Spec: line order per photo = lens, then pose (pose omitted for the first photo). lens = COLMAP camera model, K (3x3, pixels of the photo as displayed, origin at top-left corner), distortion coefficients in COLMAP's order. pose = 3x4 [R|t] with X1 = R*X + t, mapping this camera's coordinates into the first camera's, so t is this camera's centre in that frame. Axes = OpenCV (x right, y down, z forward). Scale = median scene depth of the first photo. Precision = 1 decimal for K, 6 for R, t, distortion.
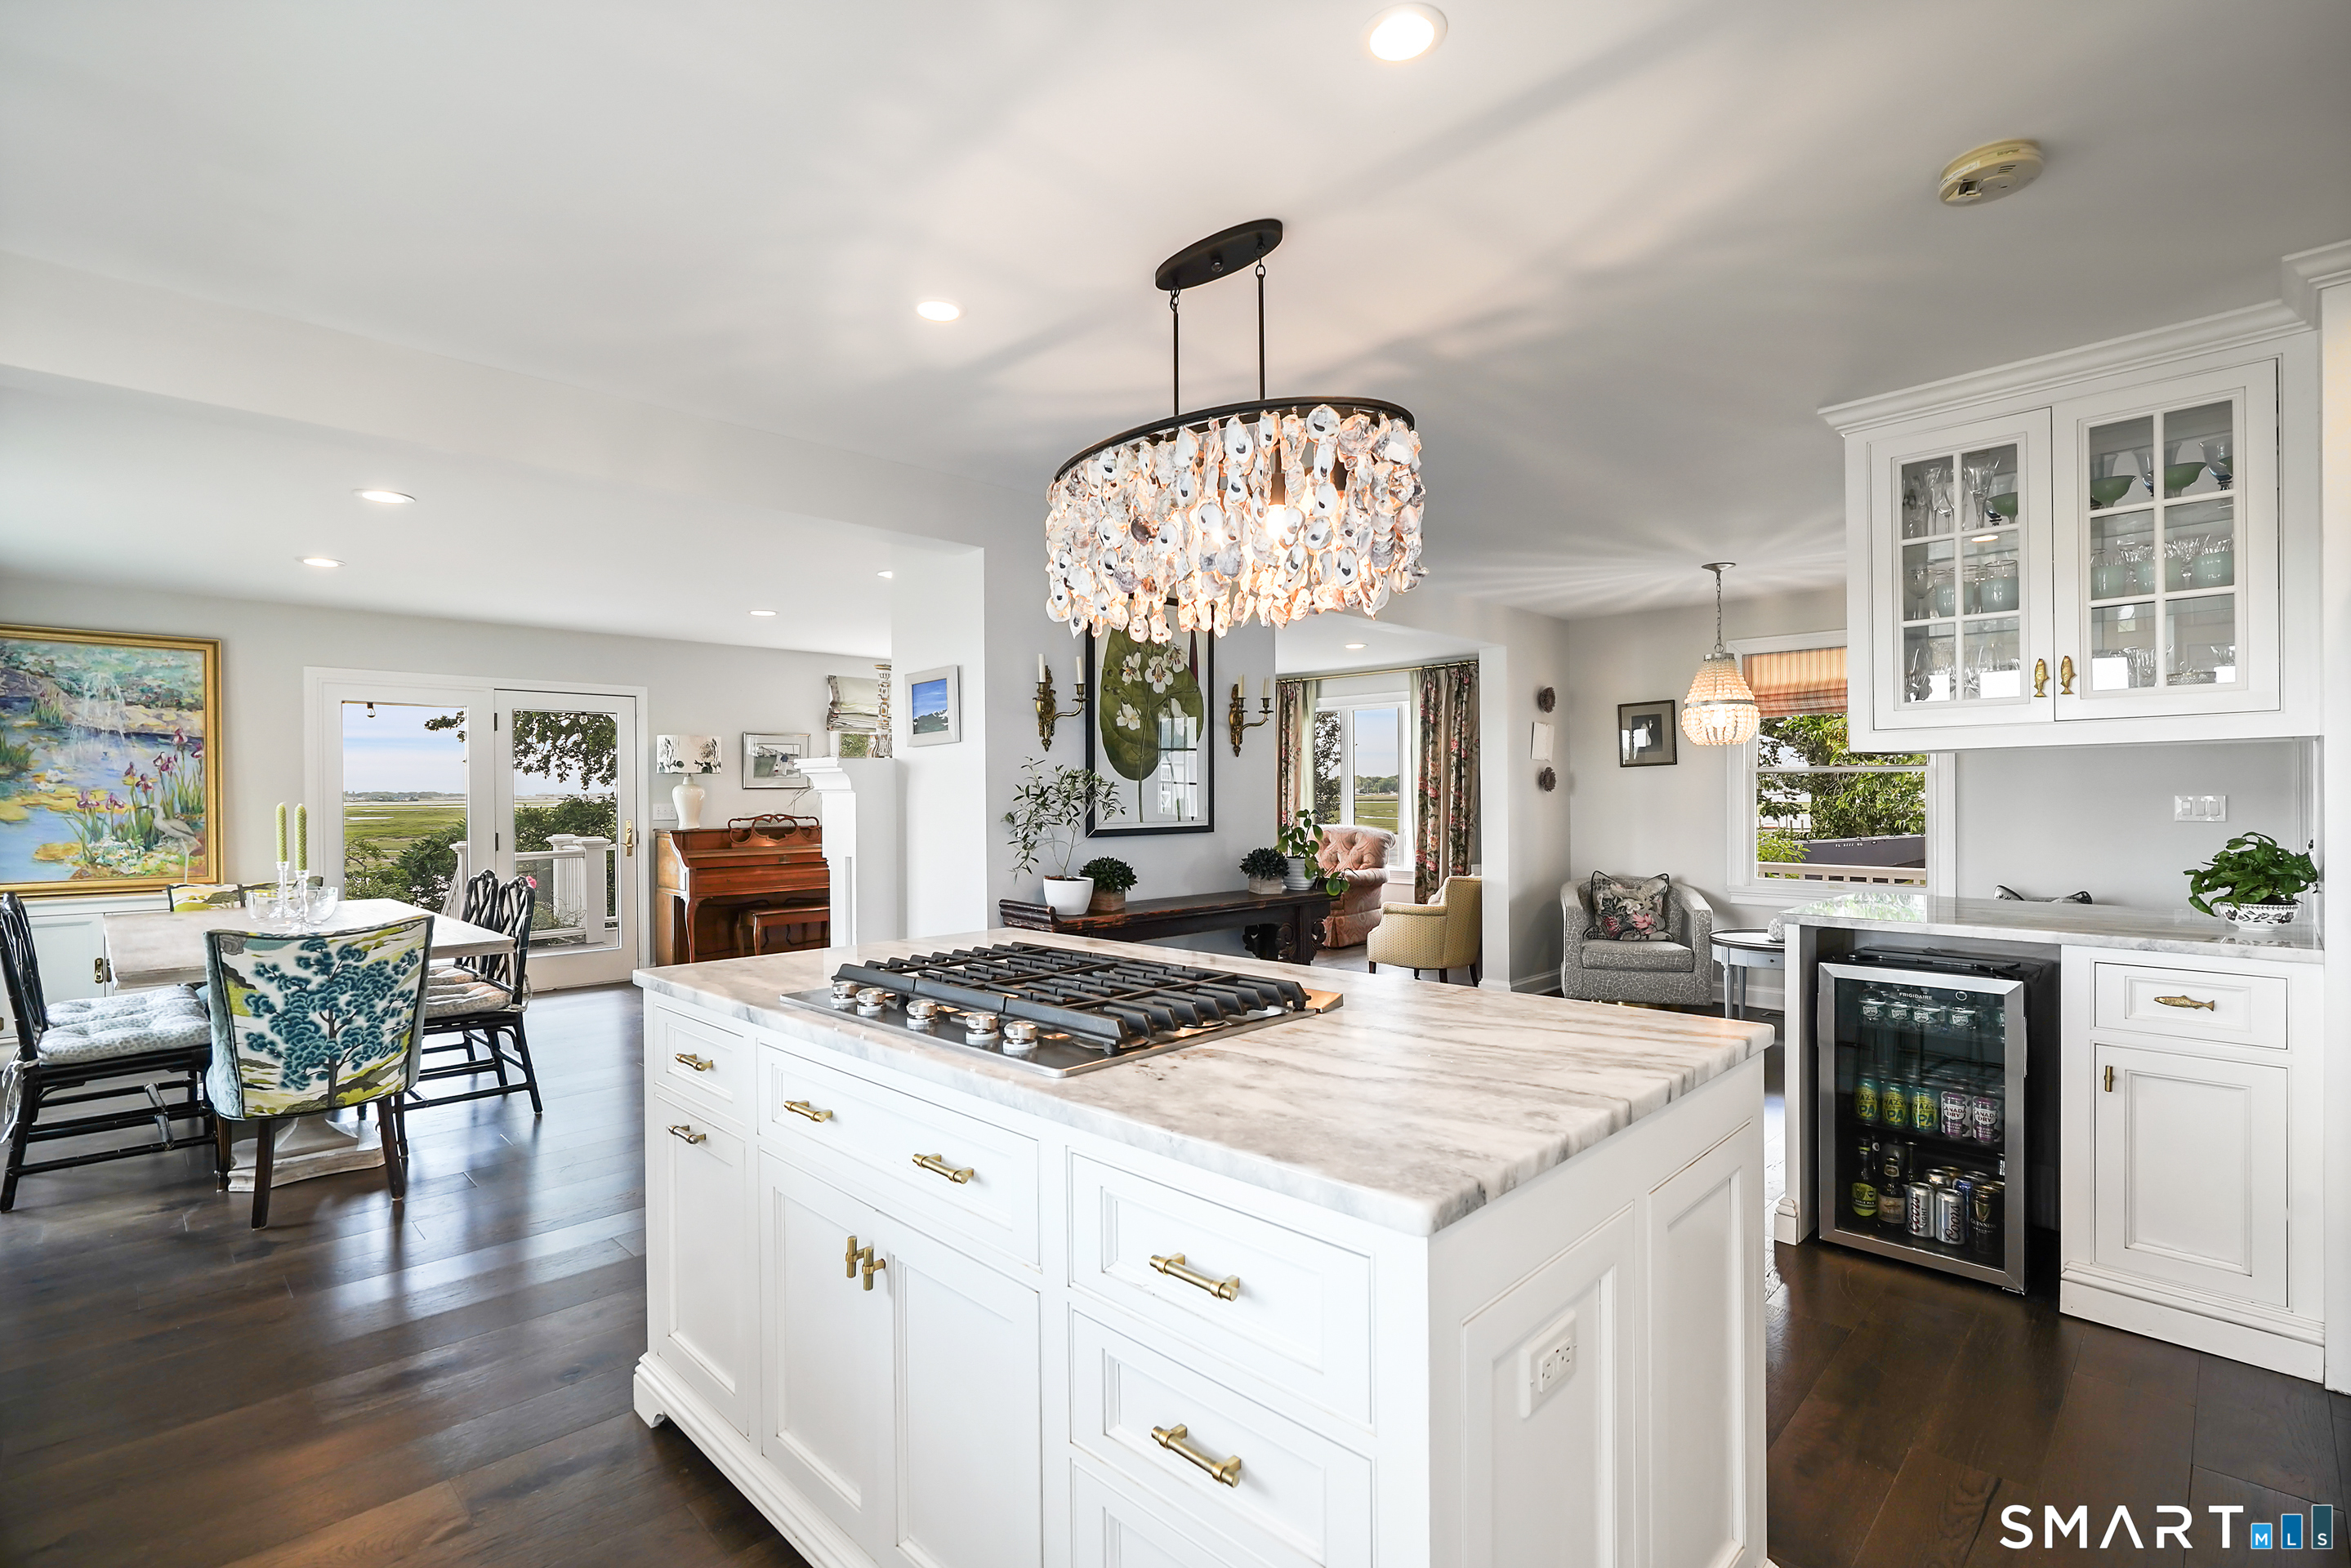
lens RADIAL K [[1072.4, 0, 1151.7], [0, 1072.4, 790.0], [0, 0, 1]] dist [-0.003998, 0.002686]
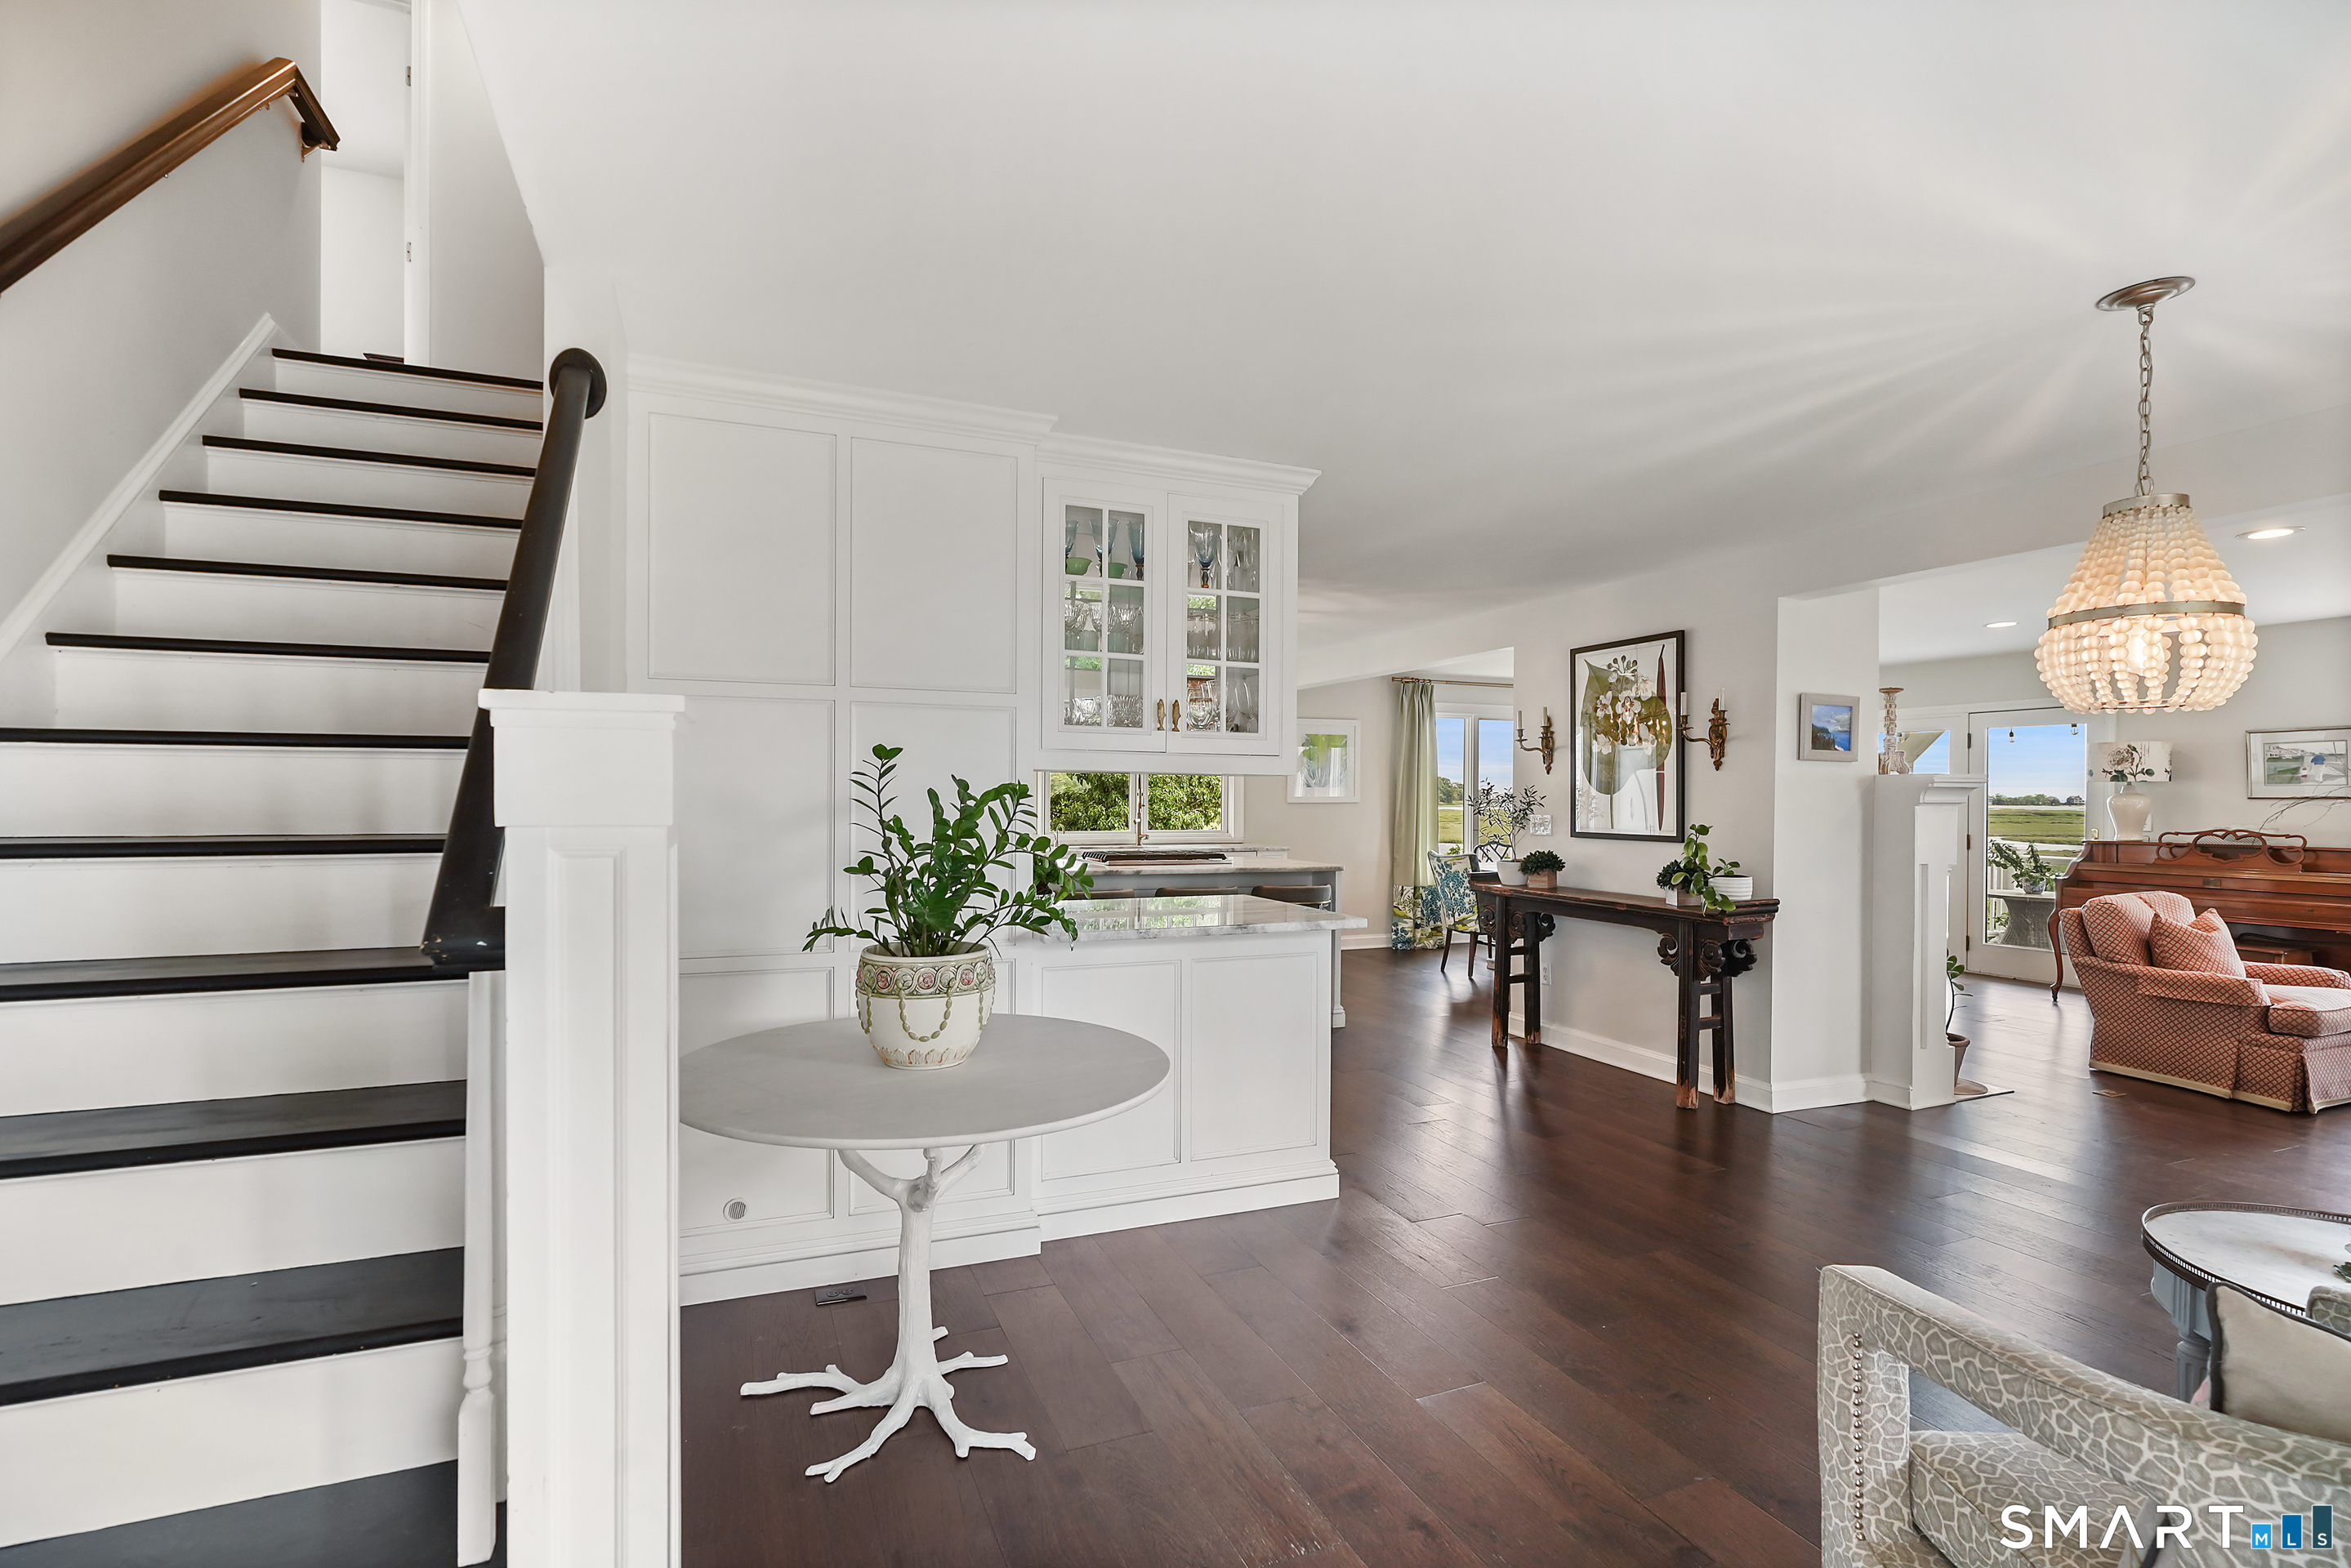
lens RADIAL K [[1072.4, 0, 1163.1], [0, 1072.4, 801.8], [0, 0, 1]] dist [-0.003998, 0.002686]
pose [[-0.369310, 0.010281, -0.929249, 0.989482], [-0.000257, 0.999938, 0.011165, -0.010936], [0.929306, 0.004362, -0.369284, 0.734357]]
